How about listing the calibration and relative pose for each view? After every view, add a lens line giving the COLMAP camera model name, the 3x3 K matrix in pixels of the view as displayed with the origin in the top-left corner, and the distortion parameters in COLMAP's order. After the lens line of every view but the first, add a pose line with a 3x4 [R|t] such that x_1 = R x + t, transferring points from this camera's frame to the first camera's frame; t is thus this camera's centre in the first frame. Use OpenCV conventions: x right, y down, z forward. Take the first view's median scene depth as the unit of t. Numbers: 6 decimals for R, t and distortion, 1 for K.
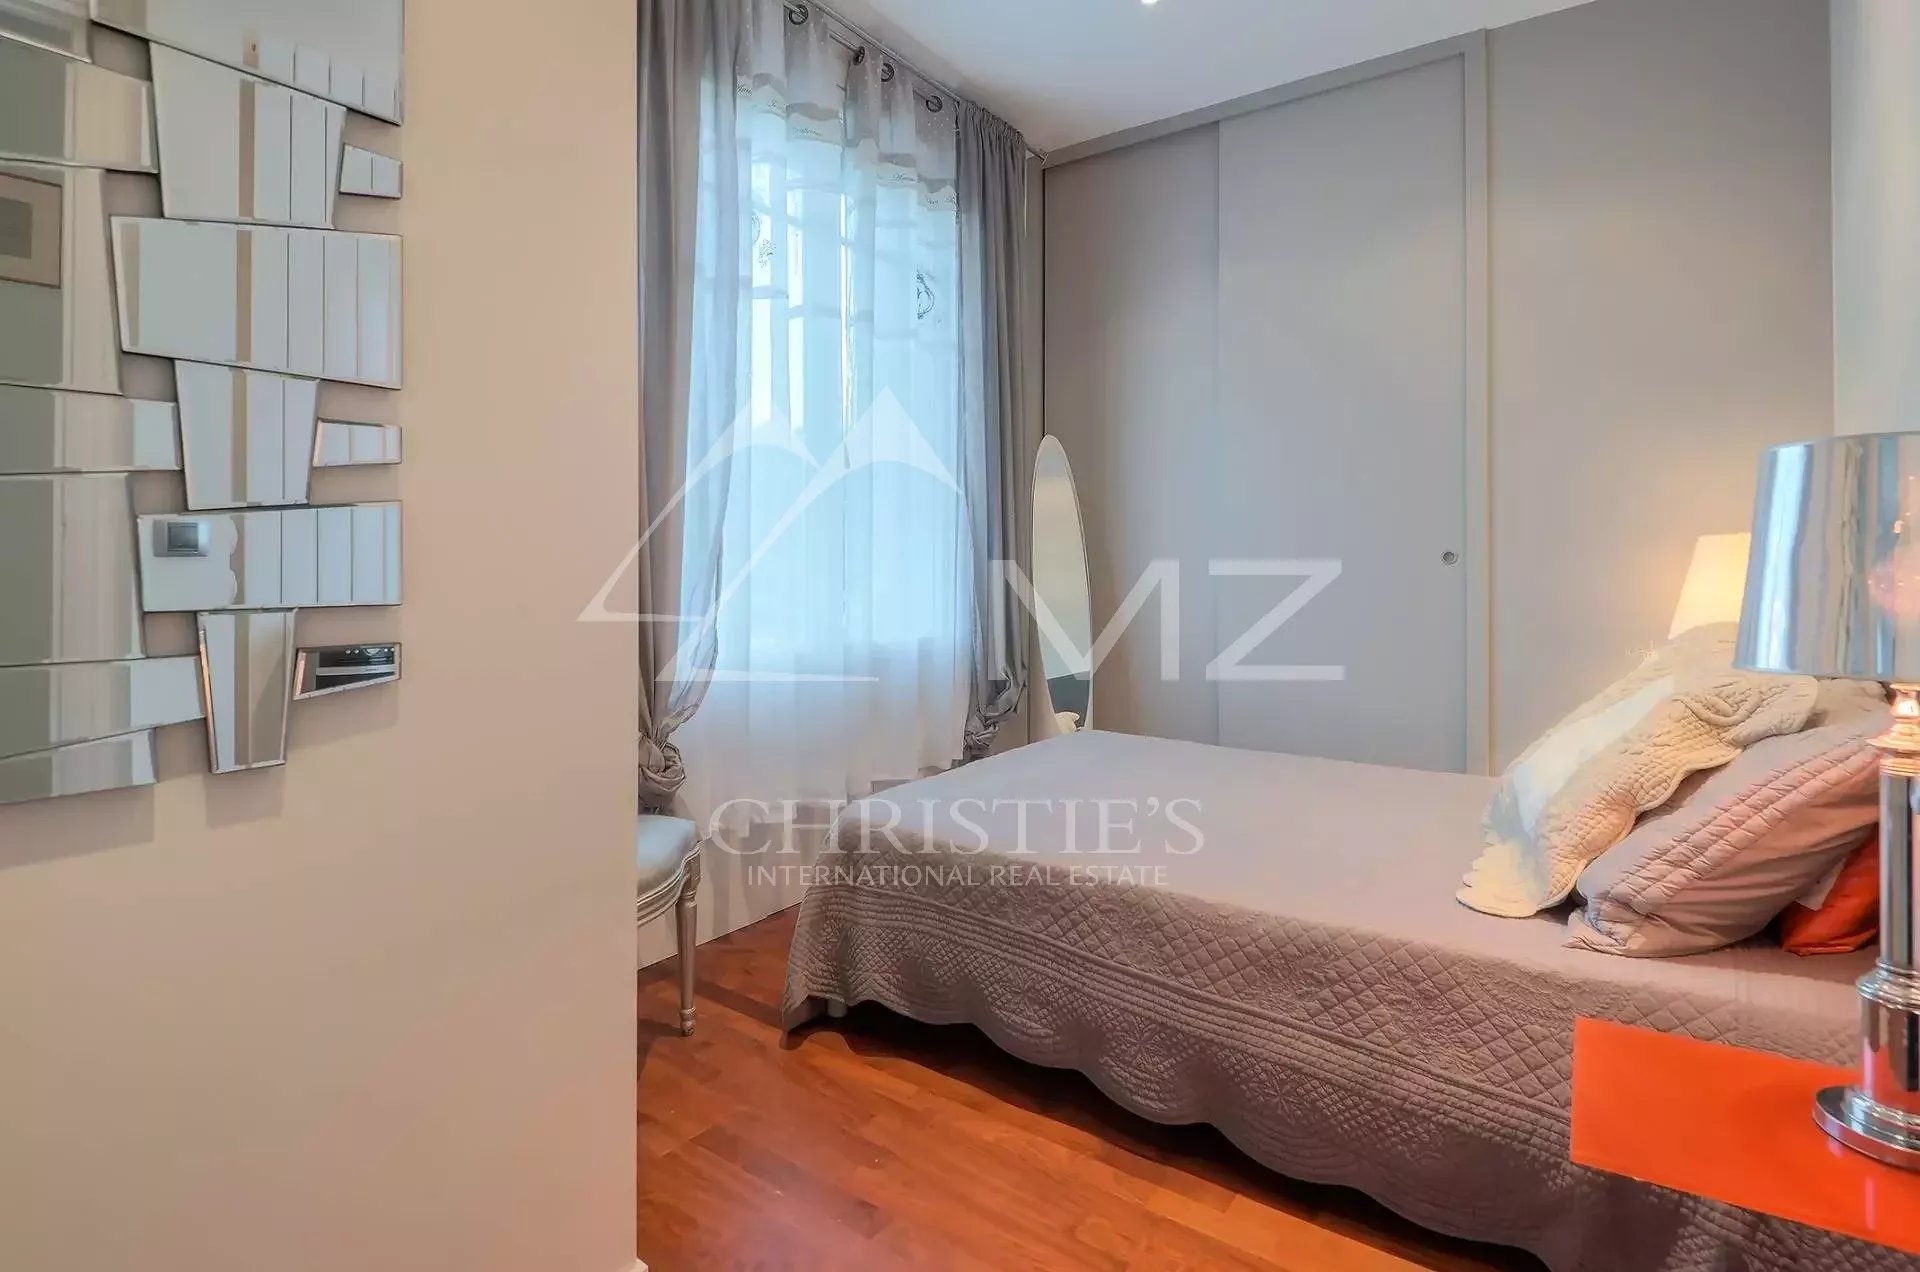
lens RADIAL K [[939.5, 0, 957.7], [0, 939.5, 577.6], [0, 0, 1]] dist [-0.009530, -0.001196]
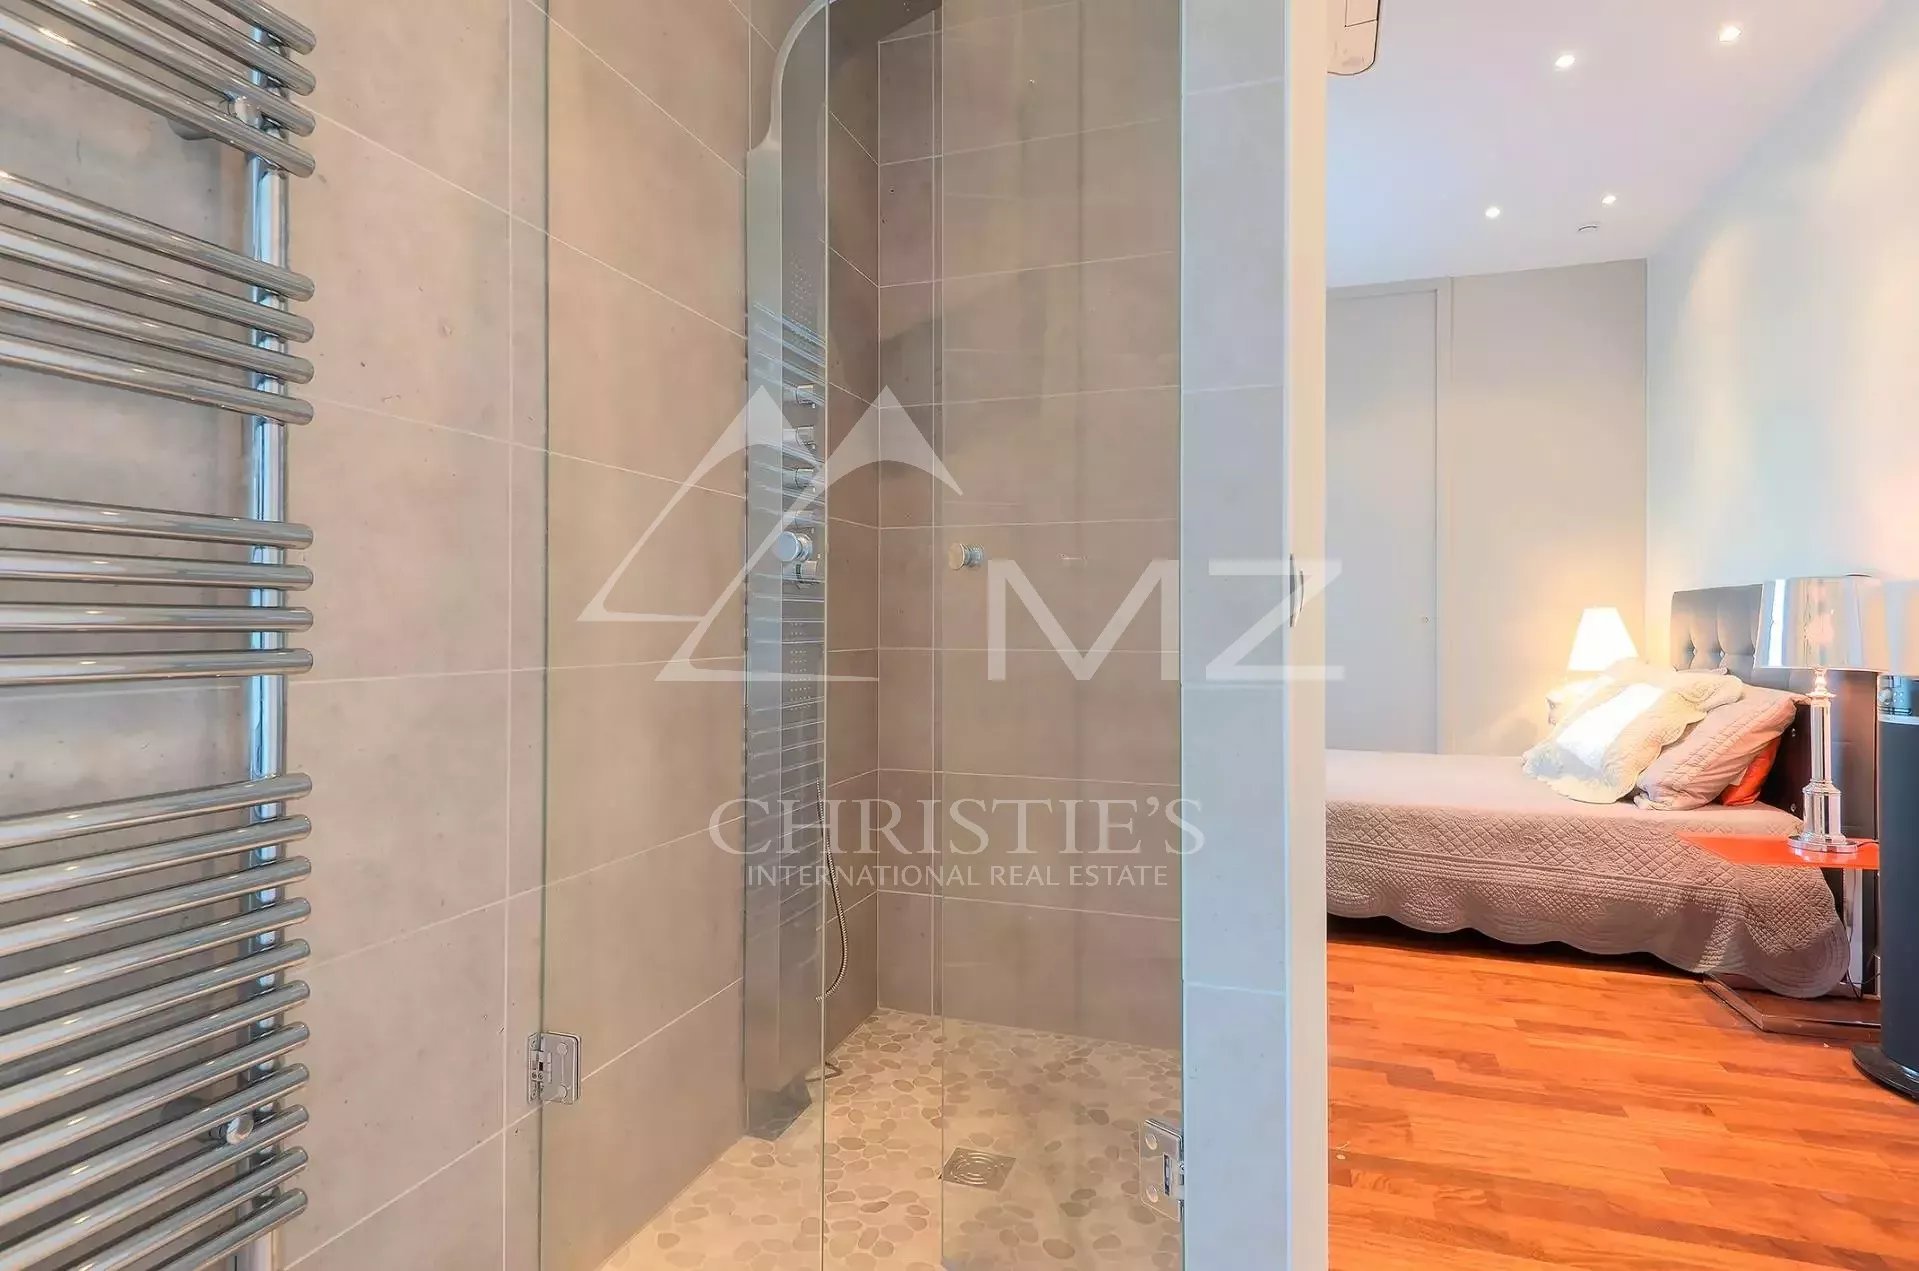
lens RADIAL K [[967.4, 0, 959.5], [0, 967.4, 635.5], [0, 0, 1]] dist [0.000948, 0.000663]
pose [[0.955644, 0.000102, 0.294523, -1.432899], [0.001874, 0.999978, -0.006428, 0.017040], [-0.294517, 0.006694, 0.955623, -0.609734]]
